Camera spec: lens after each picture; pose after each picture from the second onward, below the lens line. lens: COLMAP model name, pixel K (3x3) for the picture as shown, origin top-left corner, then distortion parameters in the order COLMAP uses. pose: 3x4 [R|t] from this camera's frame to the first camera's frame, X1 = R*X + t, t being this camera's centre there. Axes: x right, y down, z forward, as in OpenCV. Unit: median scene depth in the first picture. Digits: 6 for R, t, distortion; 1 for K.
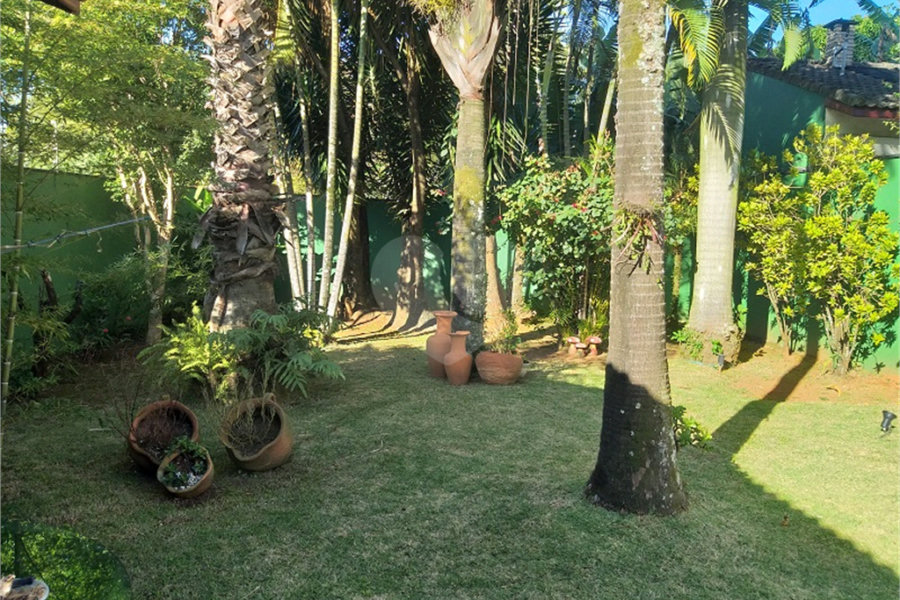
lens RADIAL K [[688.9, 0, 452.8], [0, 688.9, 268.1], [0, 0, 1]] dist [0.080987, -0.131550]
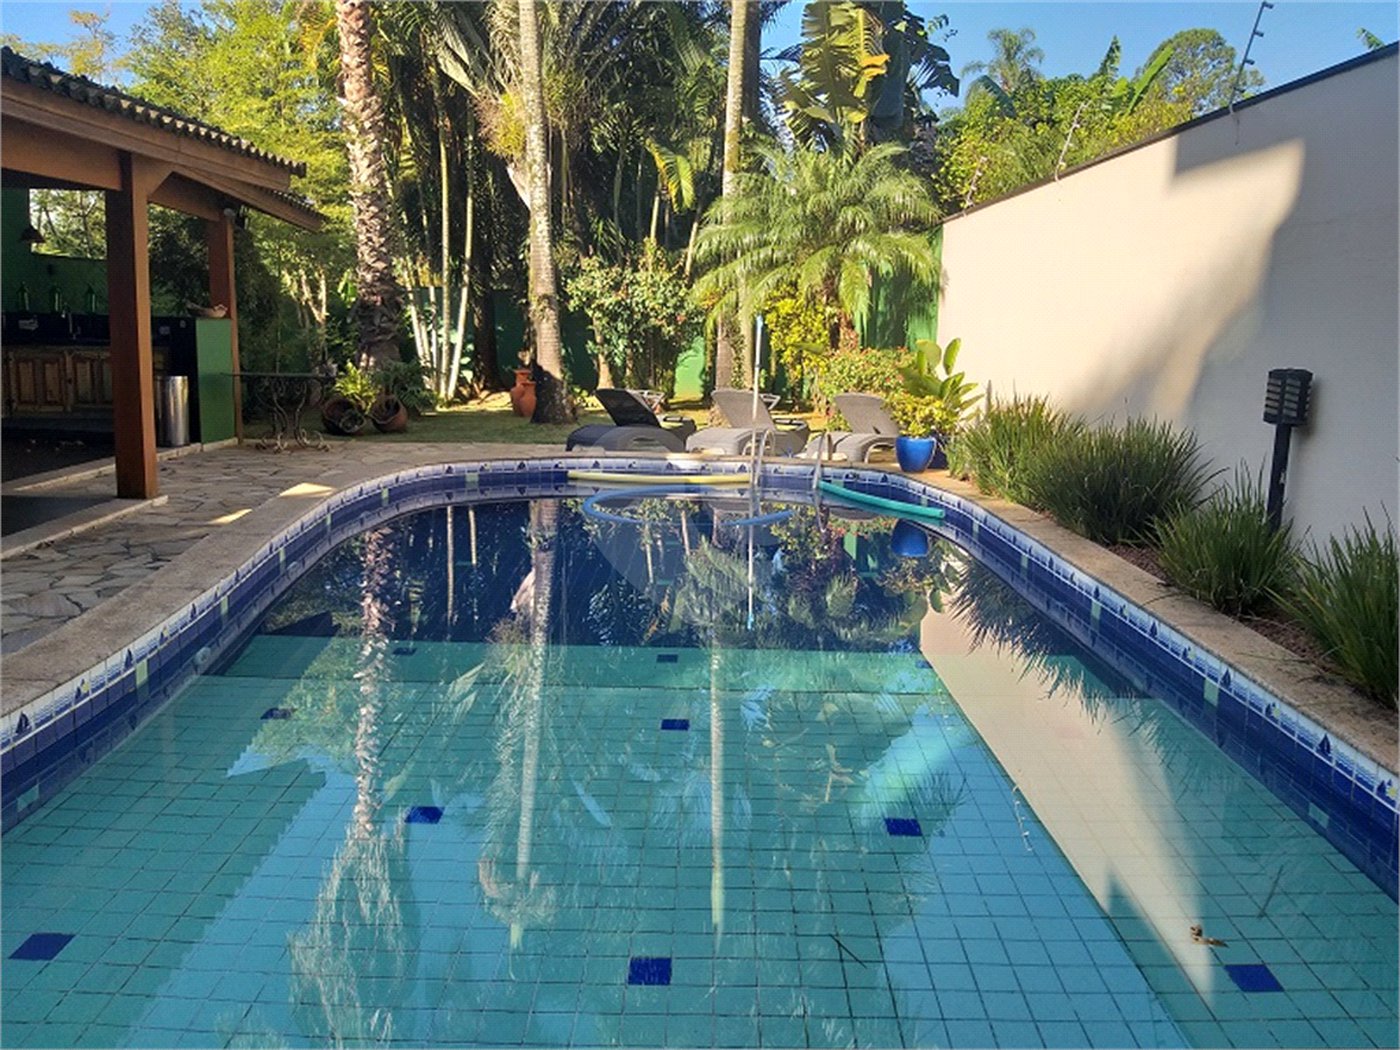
lens RADIAL K [[1107.0, 0, 726.9], [0, 1107.0, 486.3], [0, 0, 1]] dist [0.061741, -0.113018]
pose [[0.999901, -0.013107, -0.005214, 0.529543], [0.013468, 0.996964, 0.076695, 0.166580], [0.004193, -0.076757, 0.997041, -1.646439]]
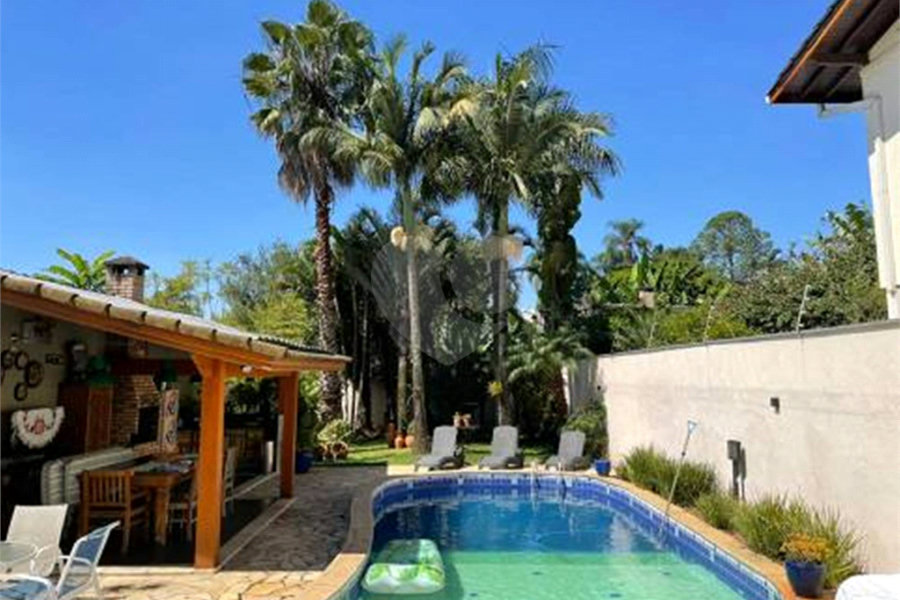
lens RADIAL K [[688.9, 0, 452.8], [0, 688.9, 268.1], [0, 0, 1]] dist [0.080987, -0.131550]
pose [[0.998751, -0.047515, -0.015461, 0.378016], [0.042901, 0.974068, -0.222151, 0.092682], [0.025615, 0.221210, 0.974890, -2.409735]]
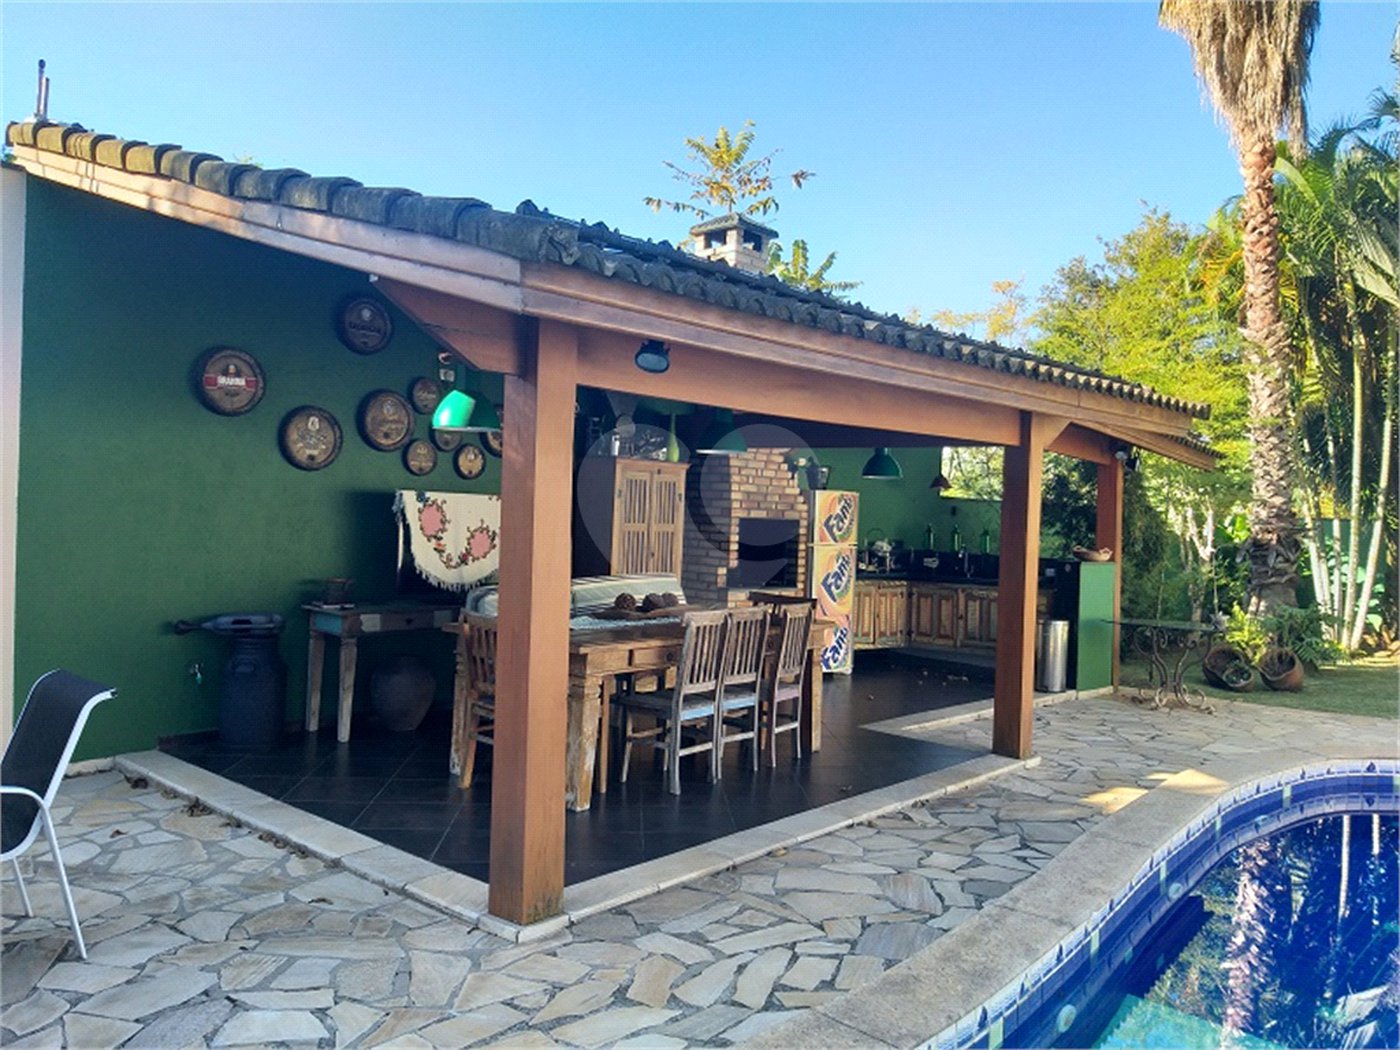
lens RADIAL K [[1088.5, 0, 700.8], [0, 1088.5, 498.6], [0, 0, 1]] dist [0.055932, -0.123615]
pose [[0.715322, -0.024227, -0.698375, 0.456118], [-0.056571, 0.994111, -0.092431, 0.119238], [0.696501, 0.105626, 0.709739, -1.507492]]
